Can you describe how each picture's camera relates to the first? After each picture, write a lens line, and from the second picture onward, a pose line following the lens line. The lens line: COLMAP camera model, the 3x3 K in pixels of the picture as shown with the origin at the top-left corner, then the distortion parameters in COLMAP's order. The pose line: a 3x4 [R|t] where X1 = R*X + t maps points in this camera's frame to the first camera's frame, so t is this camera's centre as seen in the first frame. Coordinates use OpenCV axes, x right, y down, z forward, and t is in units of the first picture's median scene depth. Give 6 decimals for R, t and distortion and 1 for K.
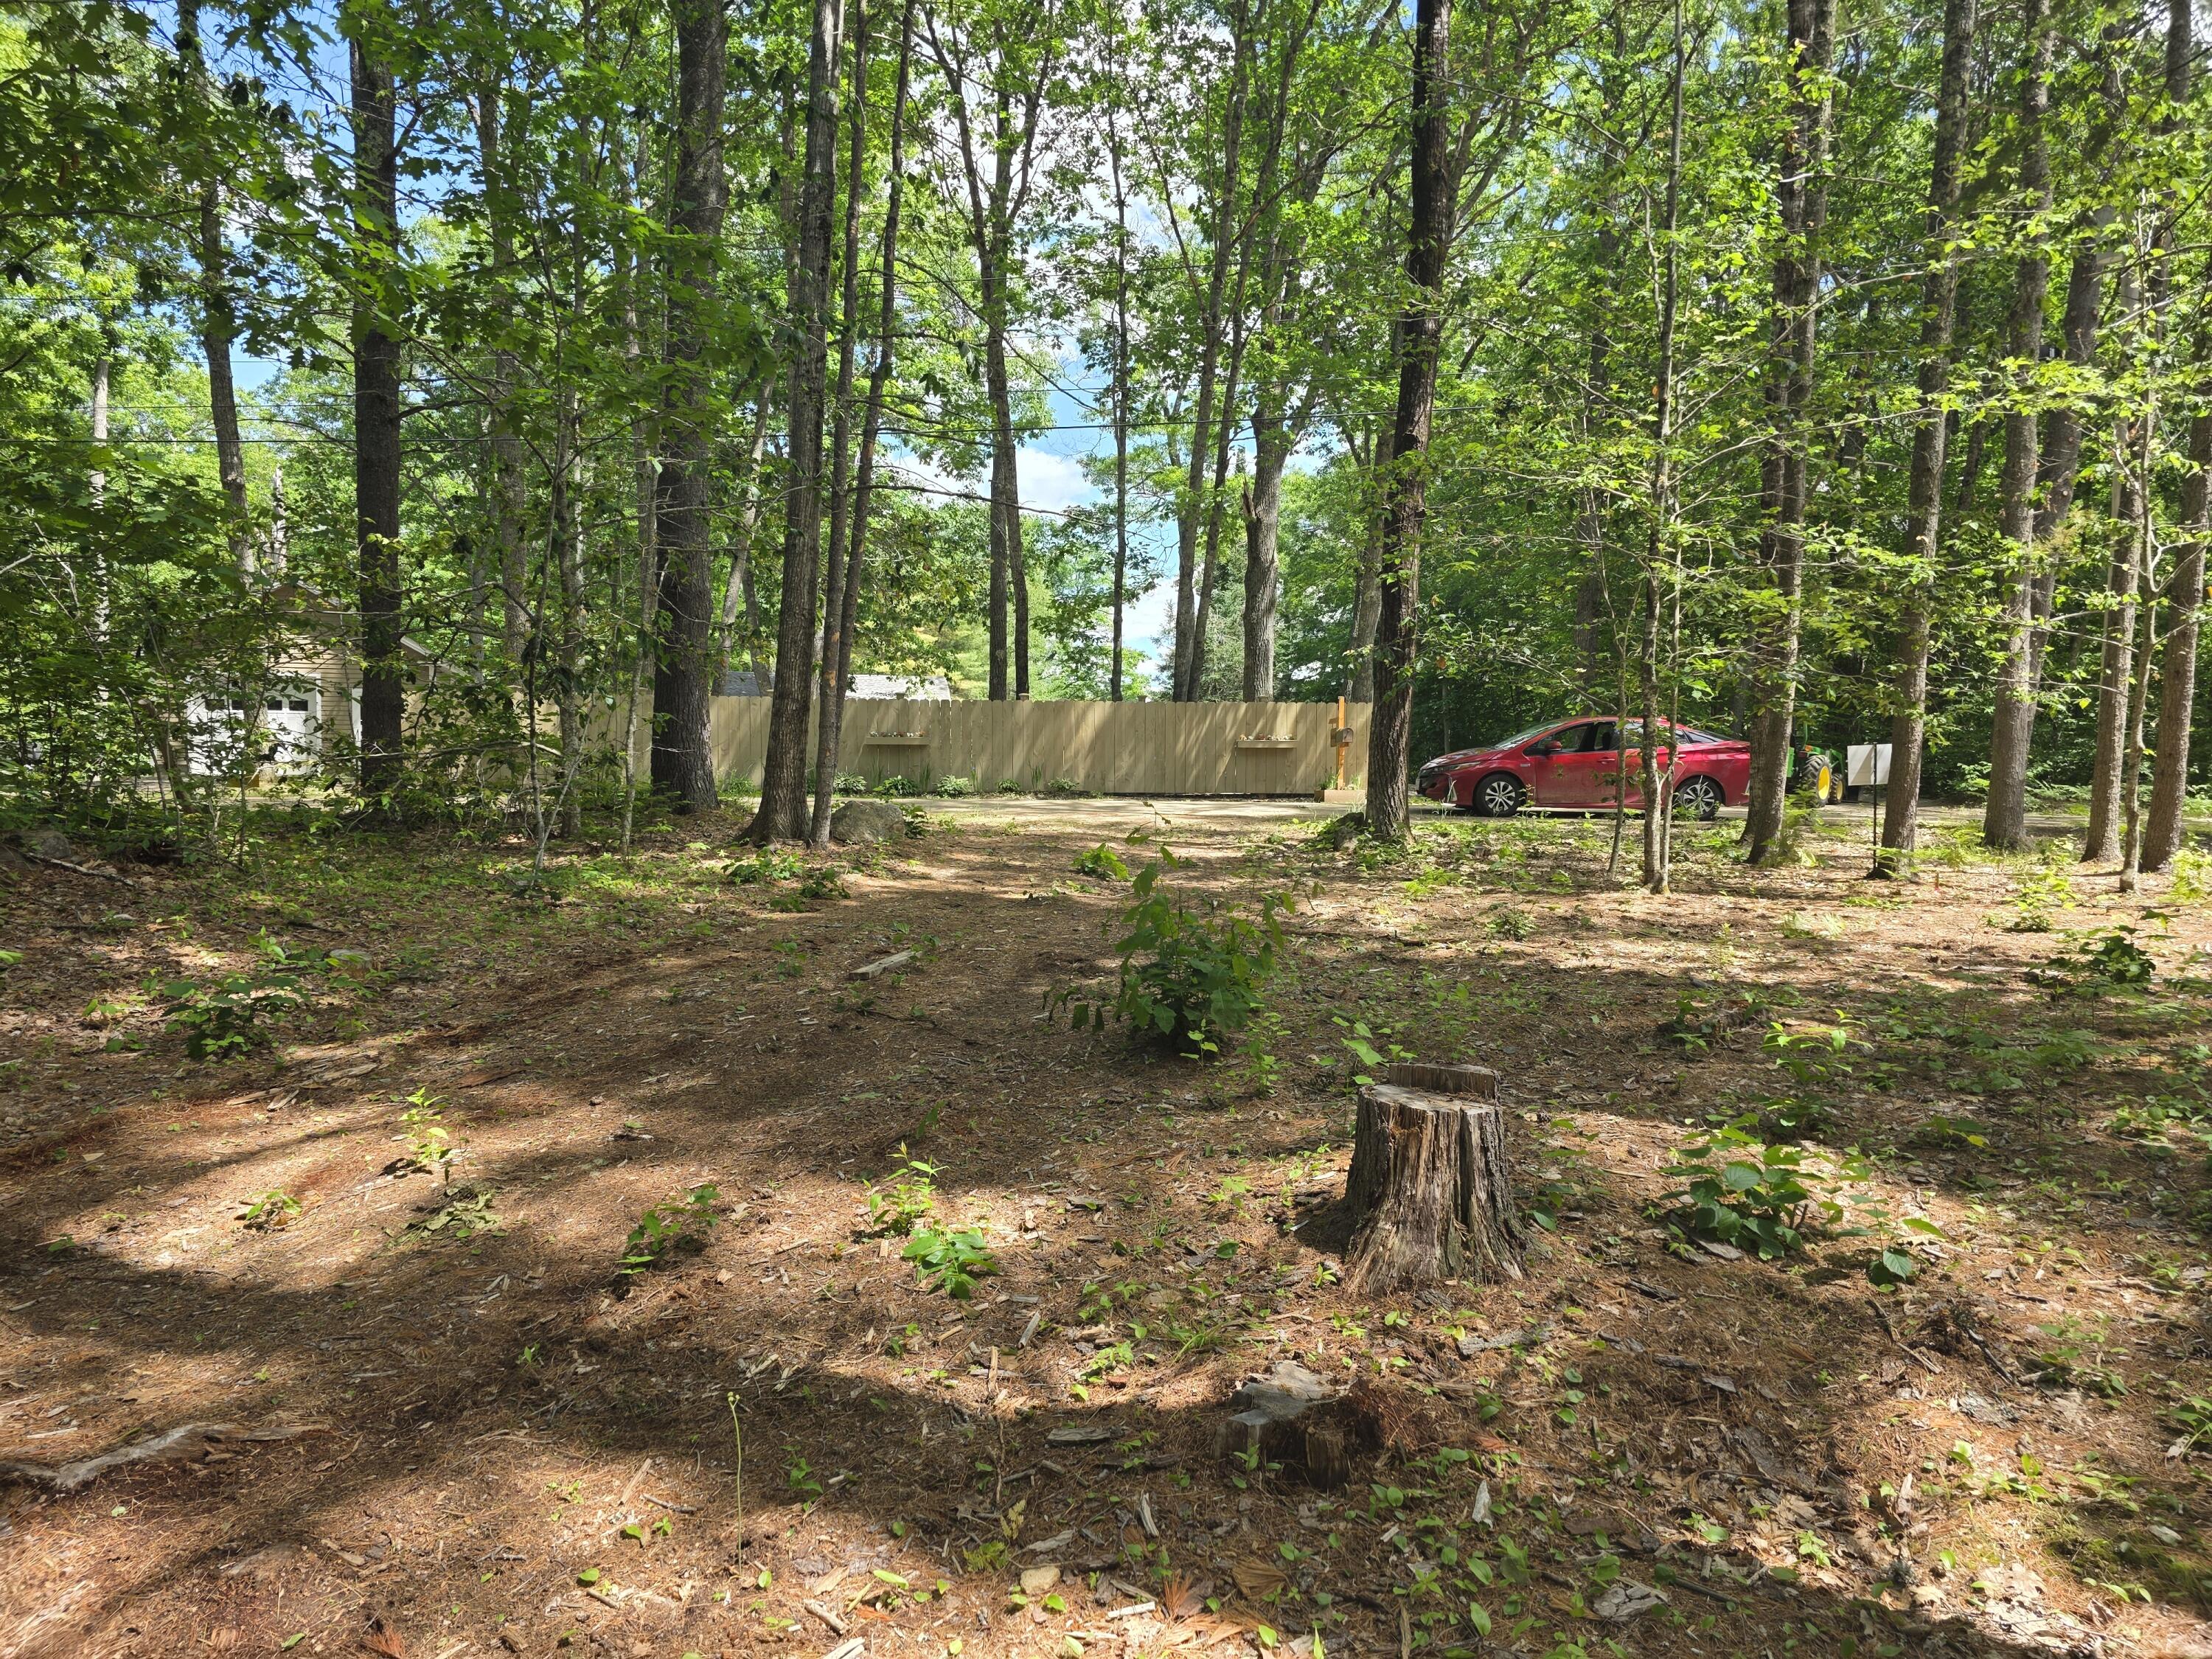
lens RADIAL K [[1470.6, 0, 1128.0], [0, 1470.6, 824.6], [0, 0, 1]] dist [0.082457, -0.077082]
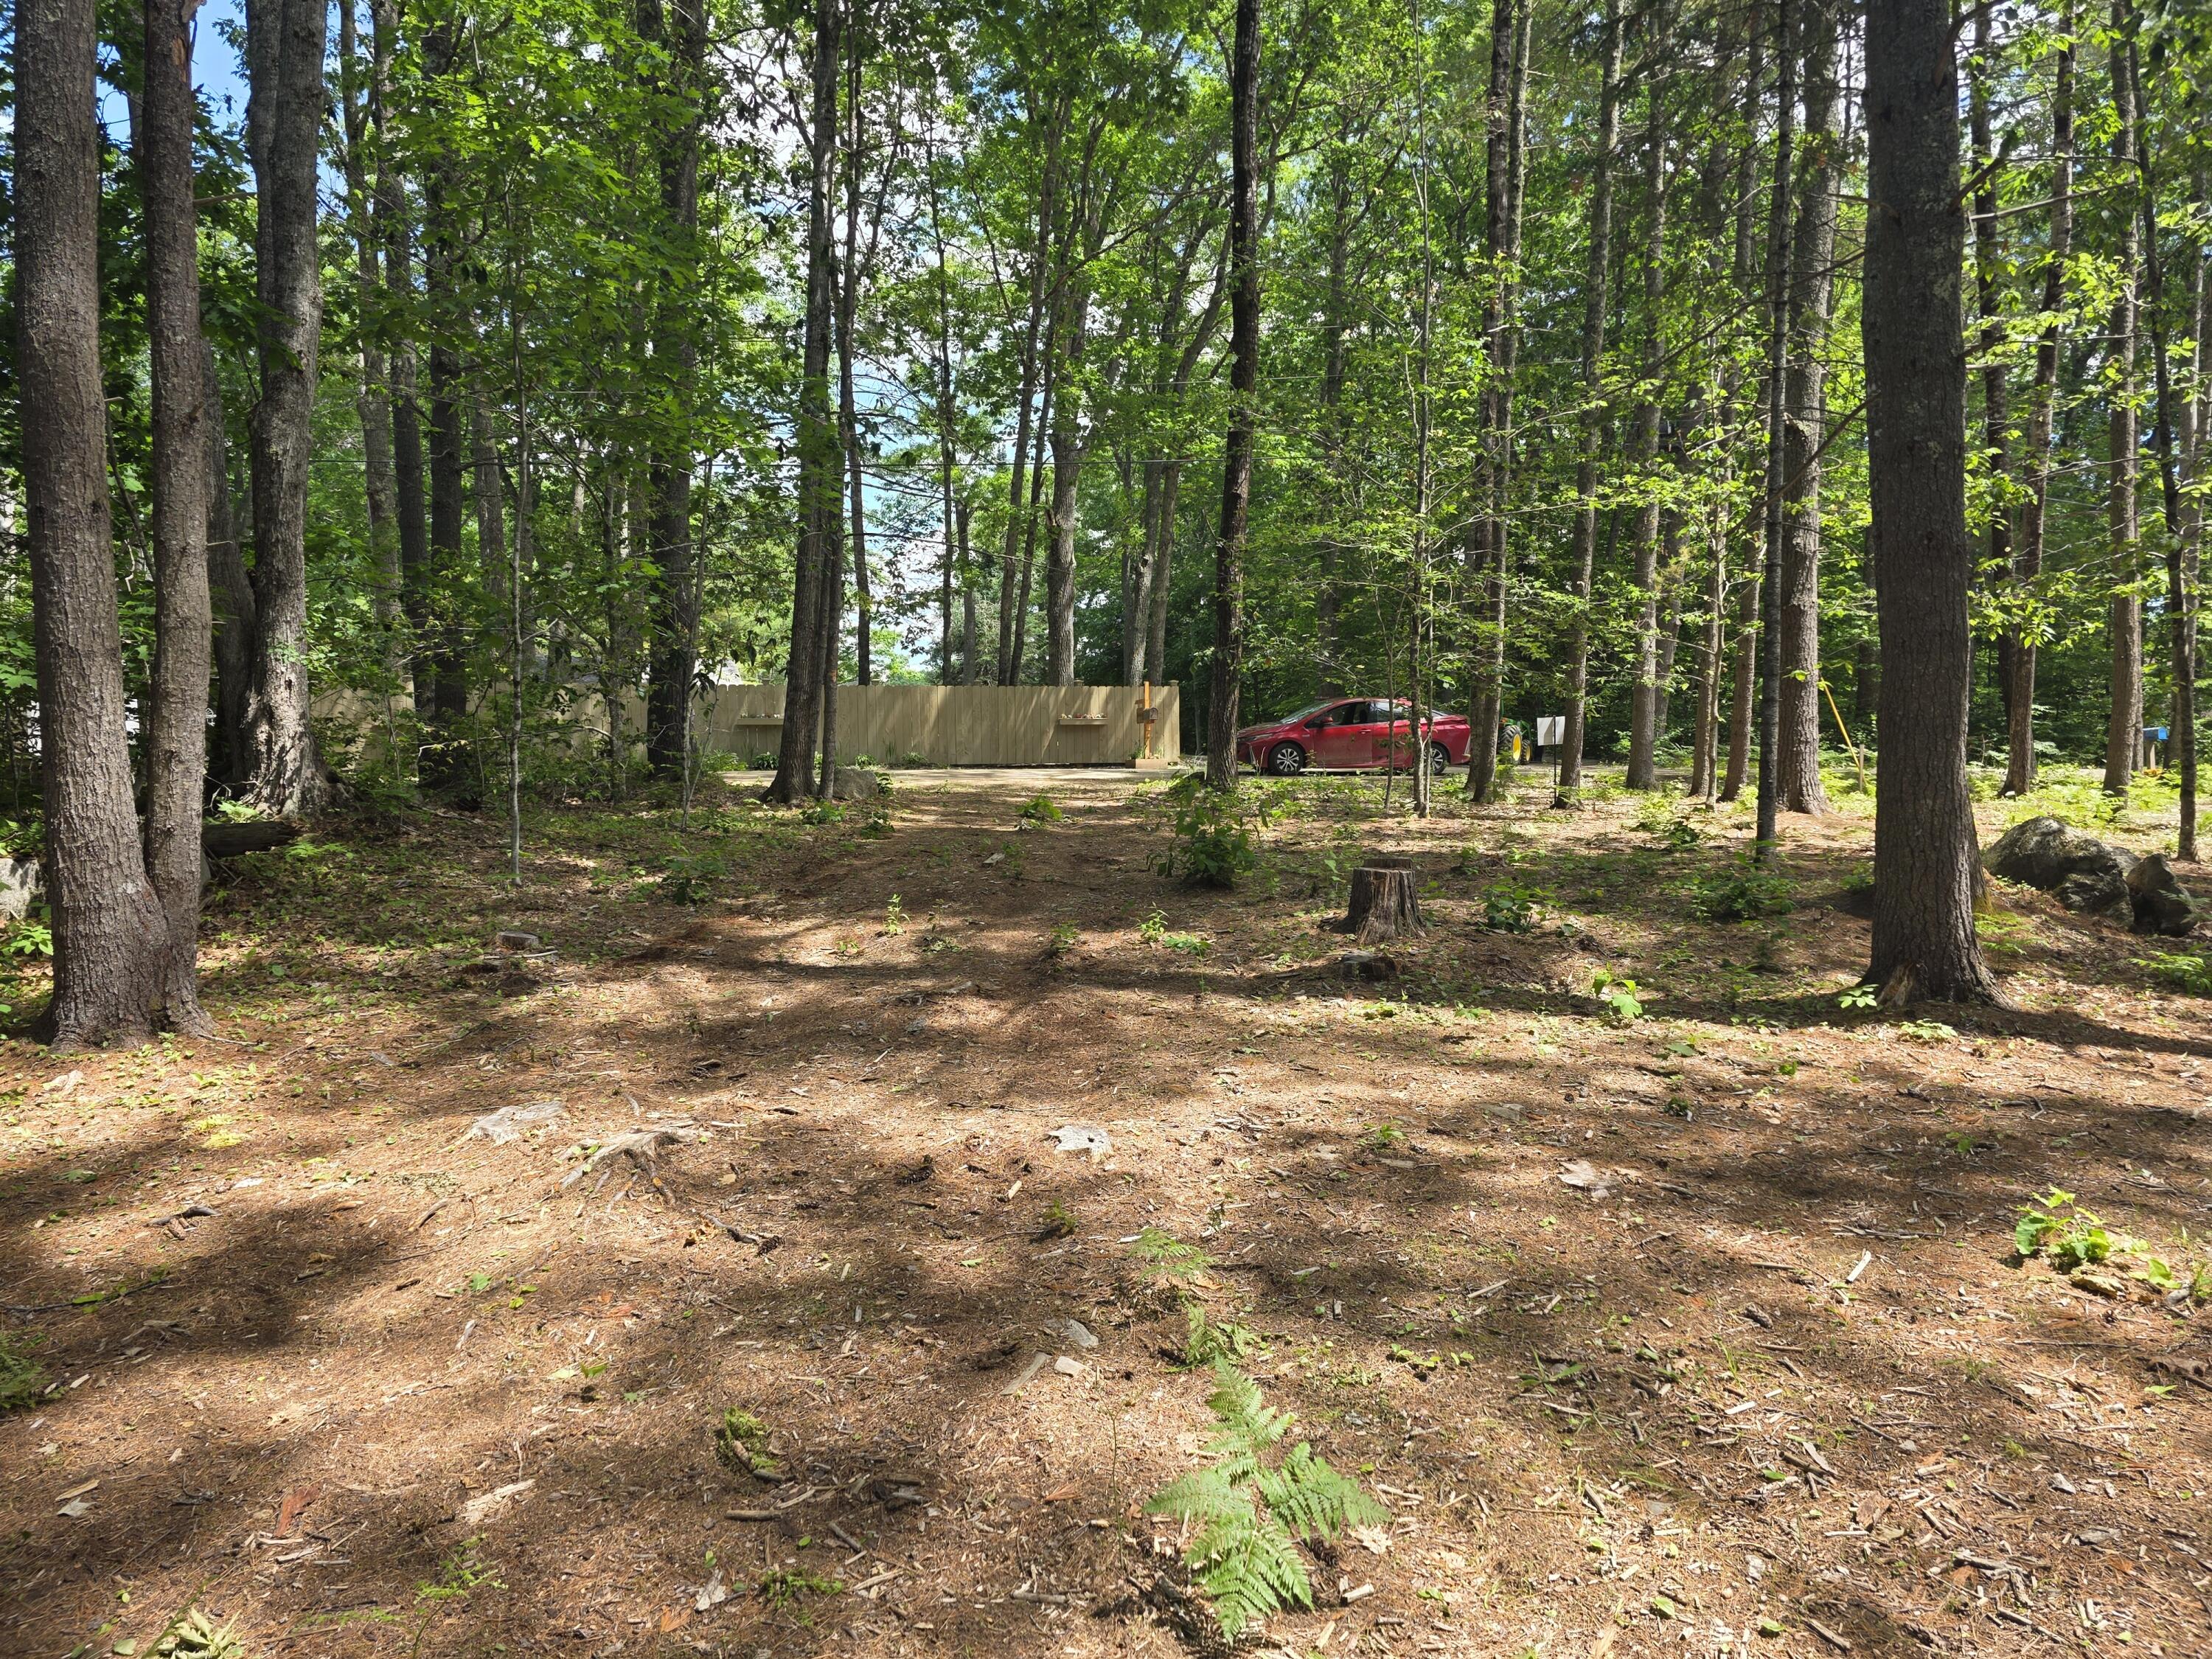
lens RADIAL K [[1470.6, 0, 1128.0], [0, 1470.6, 824.6], [0, 0, 1]] dist [0.082457, -0.077082]
pose [[0.982999, -0.023884, 0.182051, -0.166323], [0.021105, 0.999630, 0.017188, 0.016845], [-0.182394, -0.013054, 0.983139, -0.330161]]
